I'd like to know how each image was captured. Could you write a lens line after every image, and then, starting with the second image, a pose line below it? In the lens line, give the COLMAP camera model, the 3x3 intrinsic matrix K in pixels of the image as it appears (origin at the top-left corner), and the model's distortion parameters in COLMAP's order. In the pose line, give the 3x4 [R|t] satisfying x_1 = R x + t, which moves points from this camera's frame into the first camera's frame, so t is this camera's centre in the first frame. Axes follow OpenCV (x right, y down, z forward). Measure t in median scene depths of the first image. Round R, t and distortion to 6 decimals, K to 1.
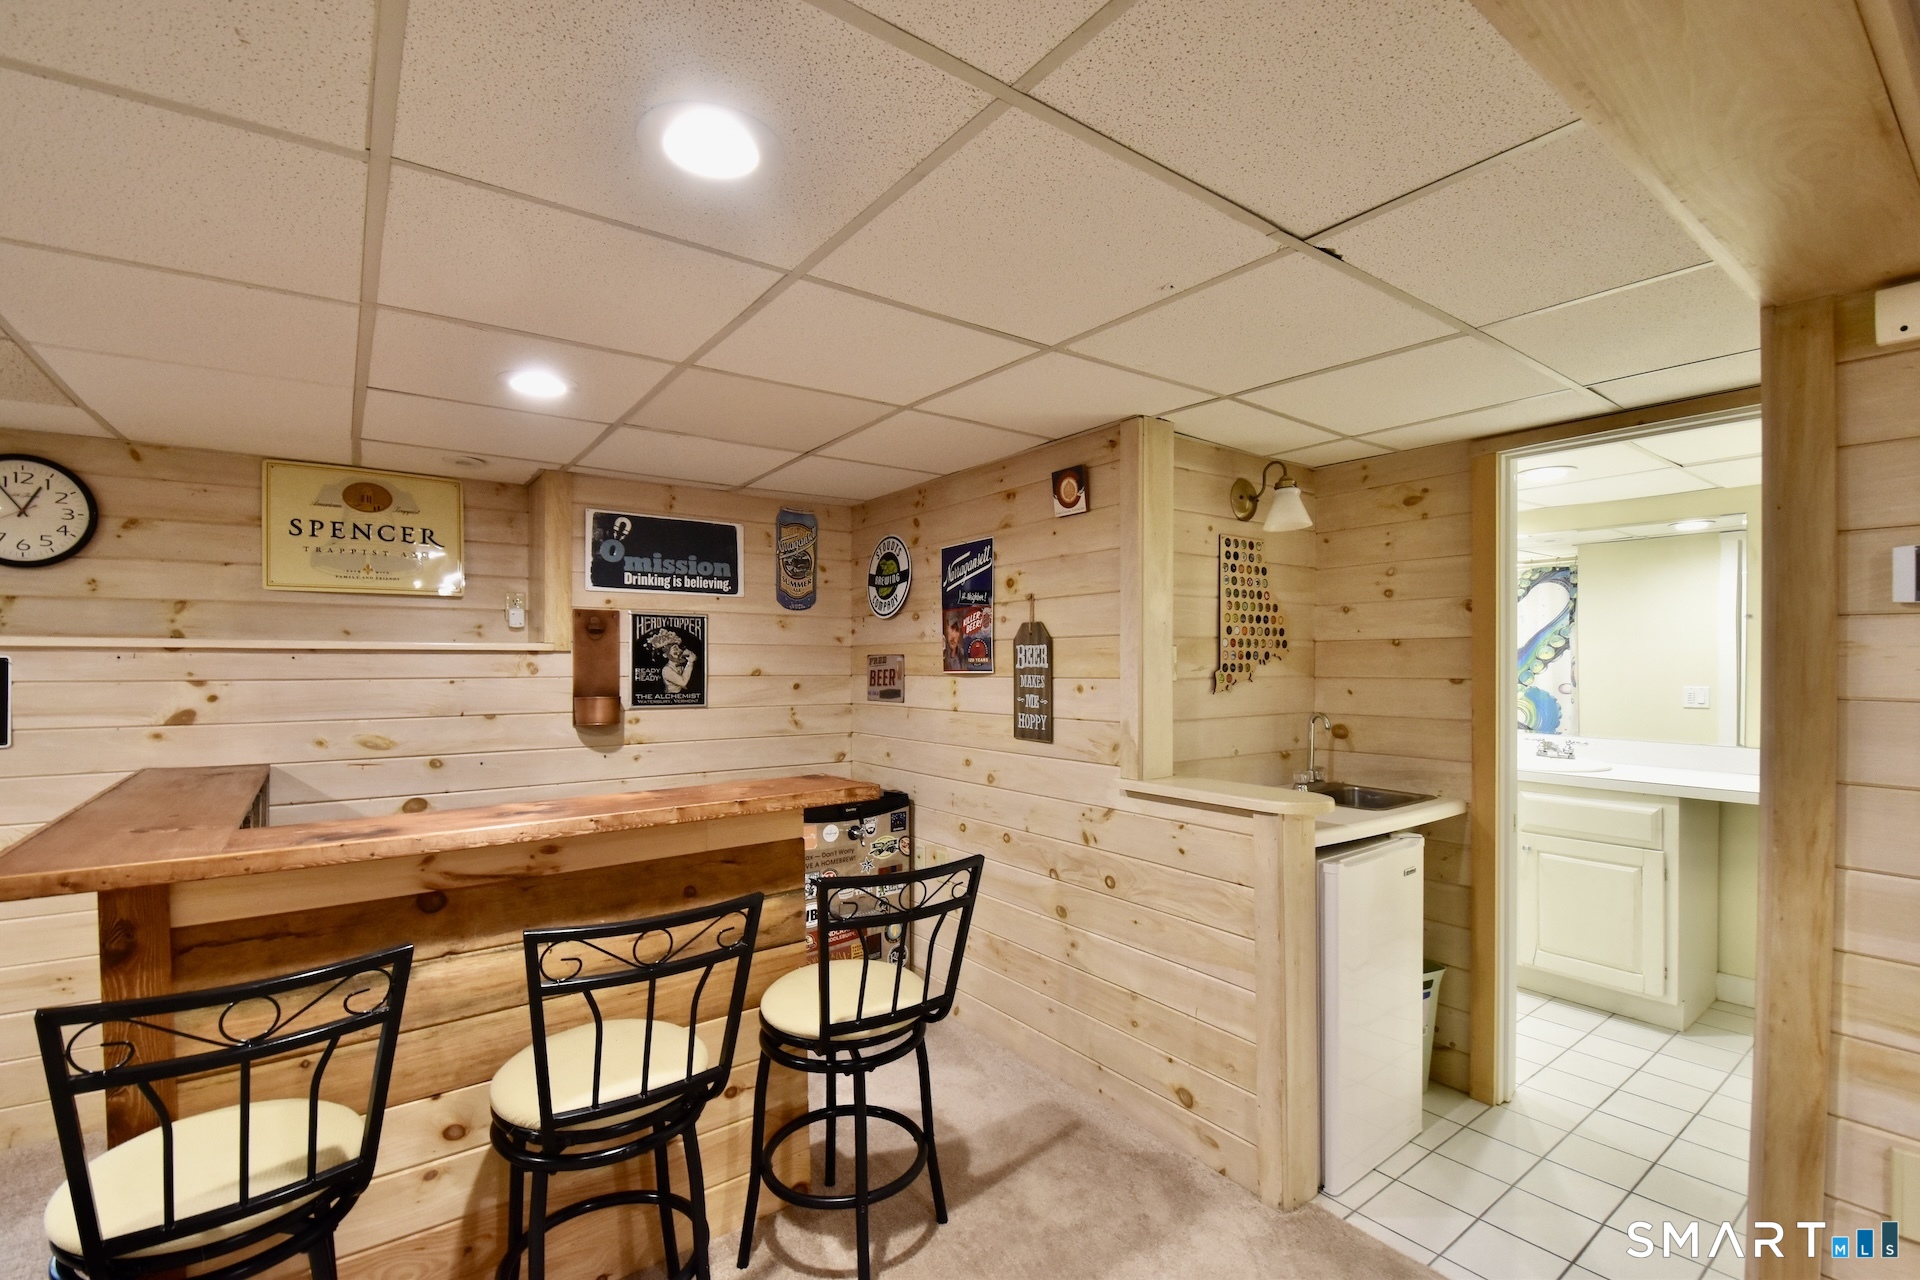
lens RADIAL K [[846.4, 0, 973.3], [0, 846.4, 659.5], [0, 0, 1]] dist [-0.001443, -0.007144]
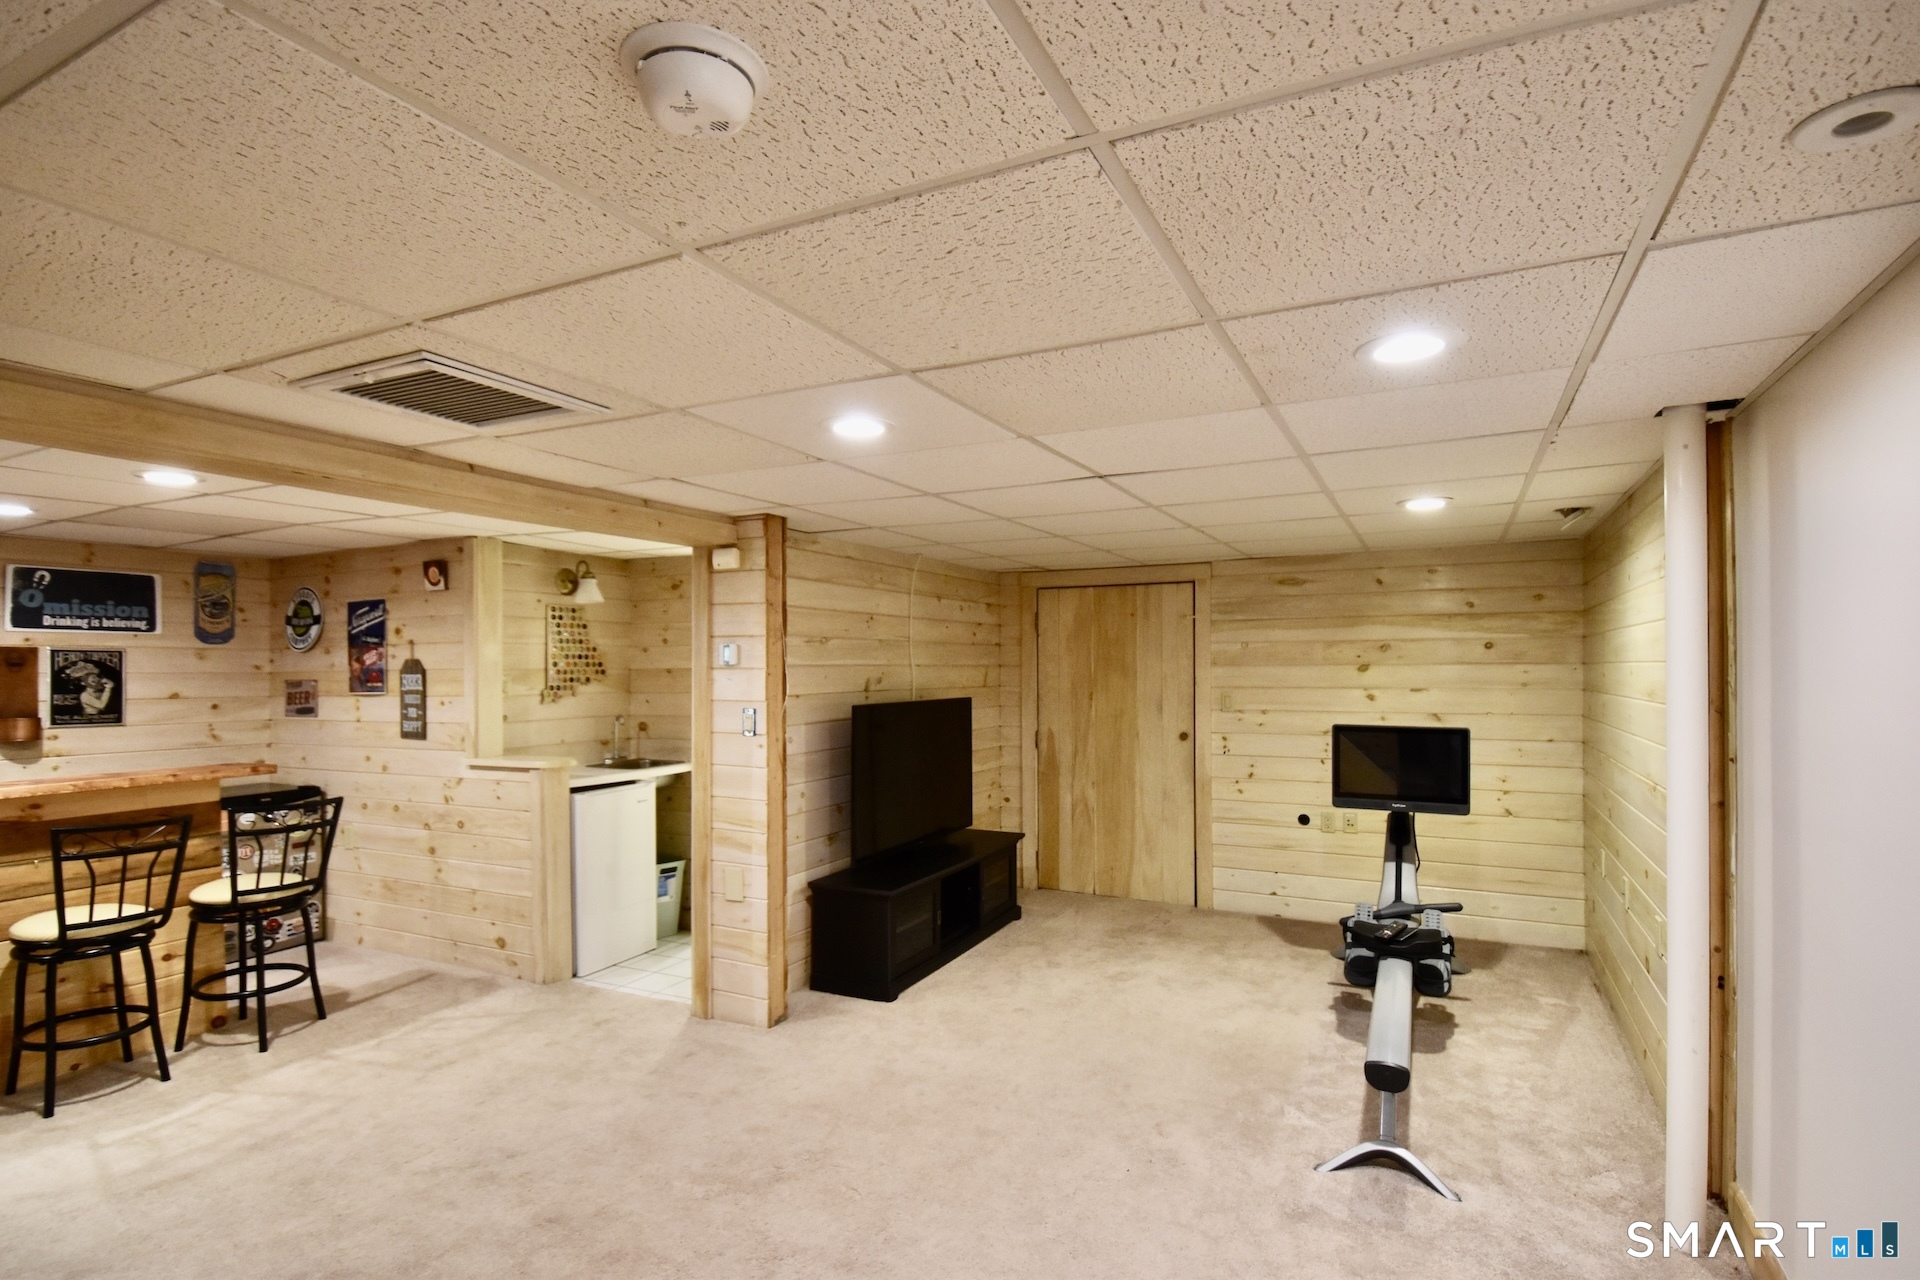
lens RADIAL K [[955.0, 0, 1026.8], [0, 955.0, 655.4], [0, 0, 1]] dist [-0.019935, -0.009464]
pose [[0.873771, -0.000026, 0.486338, 0.199501], [0.006748, 0.999904, -0.012071, -0.022680], [-0.486291, 0.013829, 0.873687, -0.941873]]
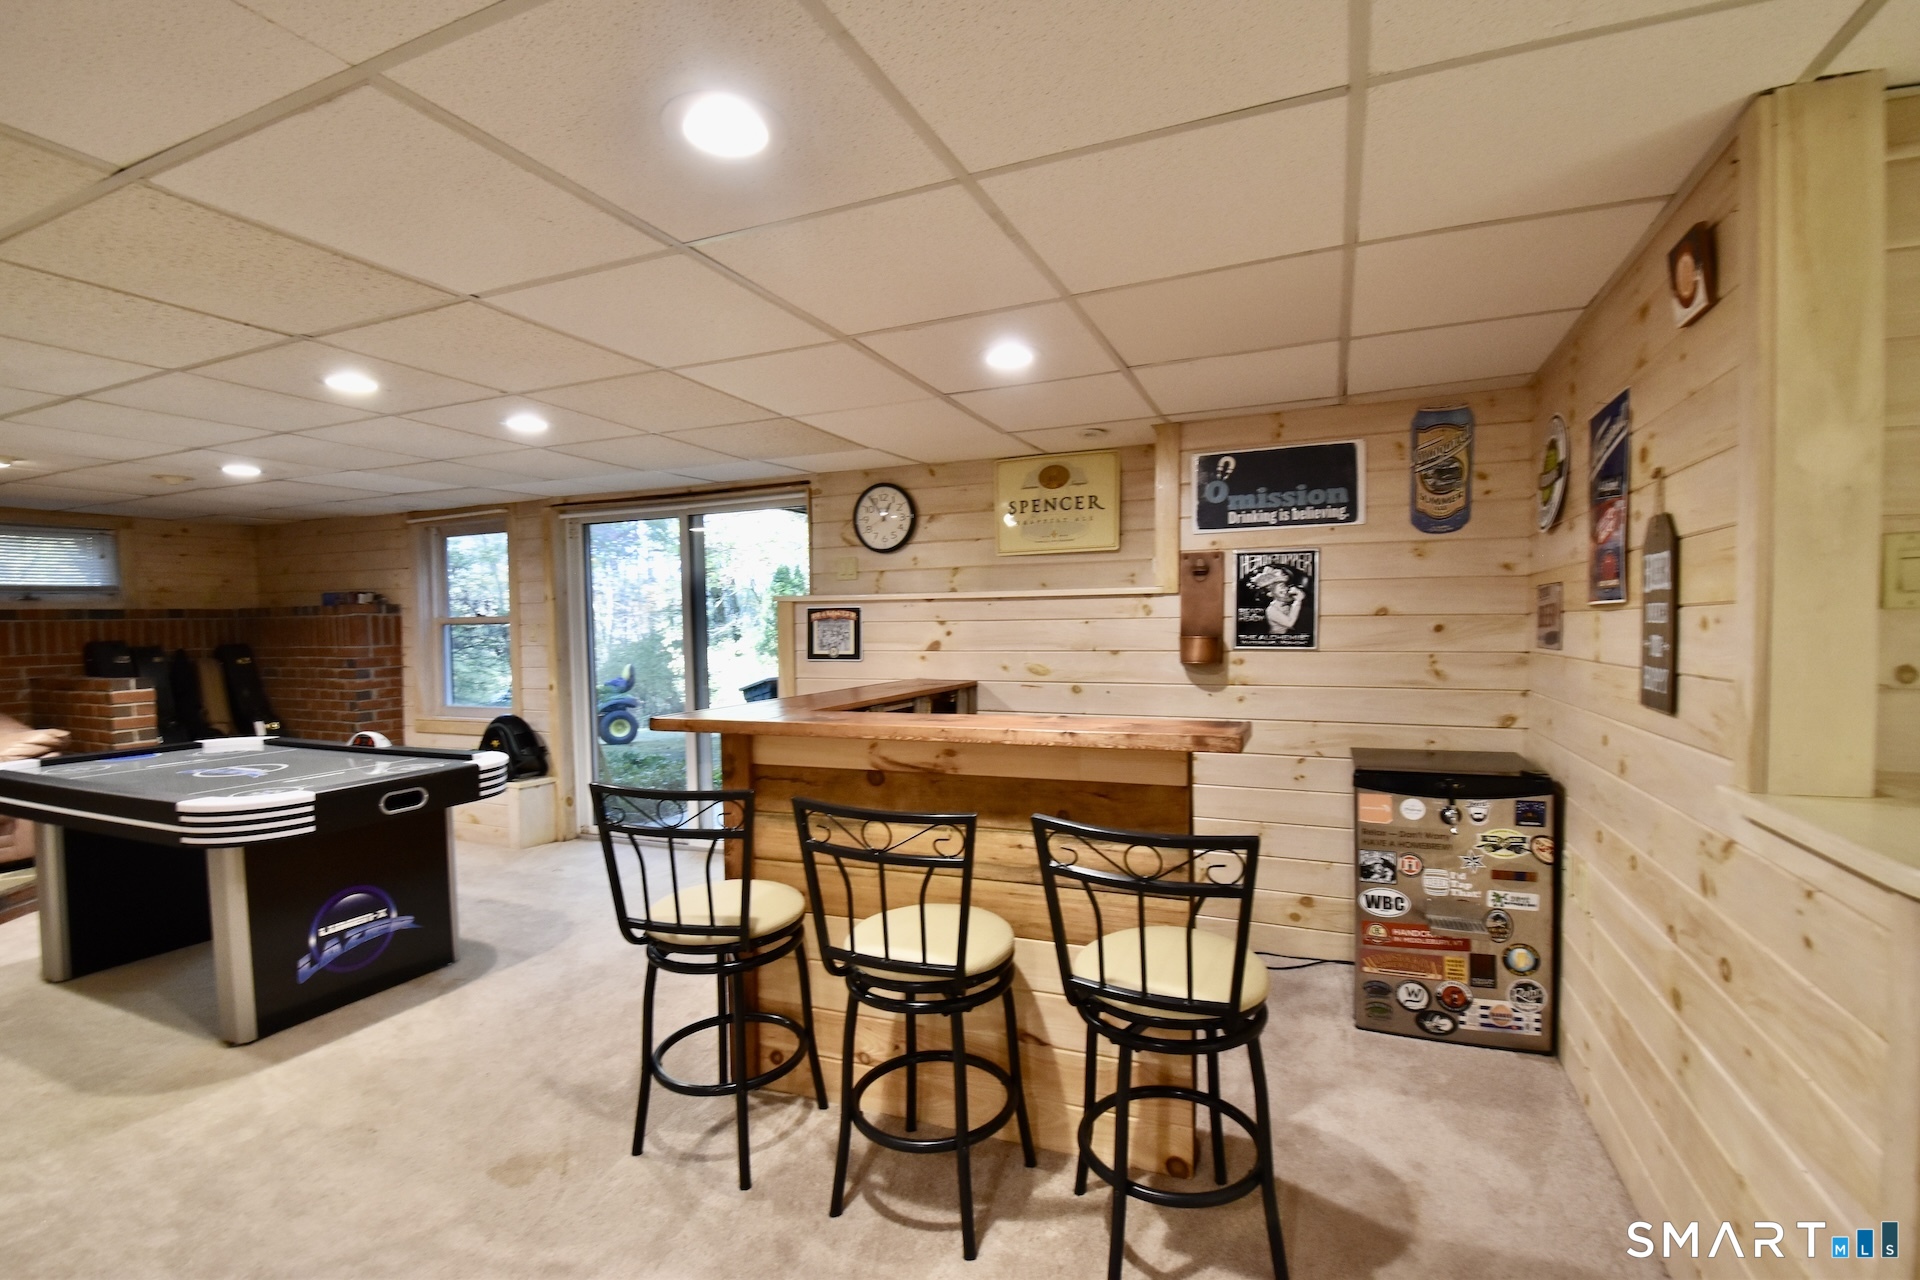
lens RADIAL K [[846.4, 0, 975.2], [0, 846.4, 659.3], [0, 0, 1]] dist [-0.001443, -0.007144]
pose [[0.500501, 0.030218, -0.865209, 0.338829], [0.014694, 0.998950, 0.043389, 0.024974], [0.865611, -0.034429, 0.499531, 0.269372]]
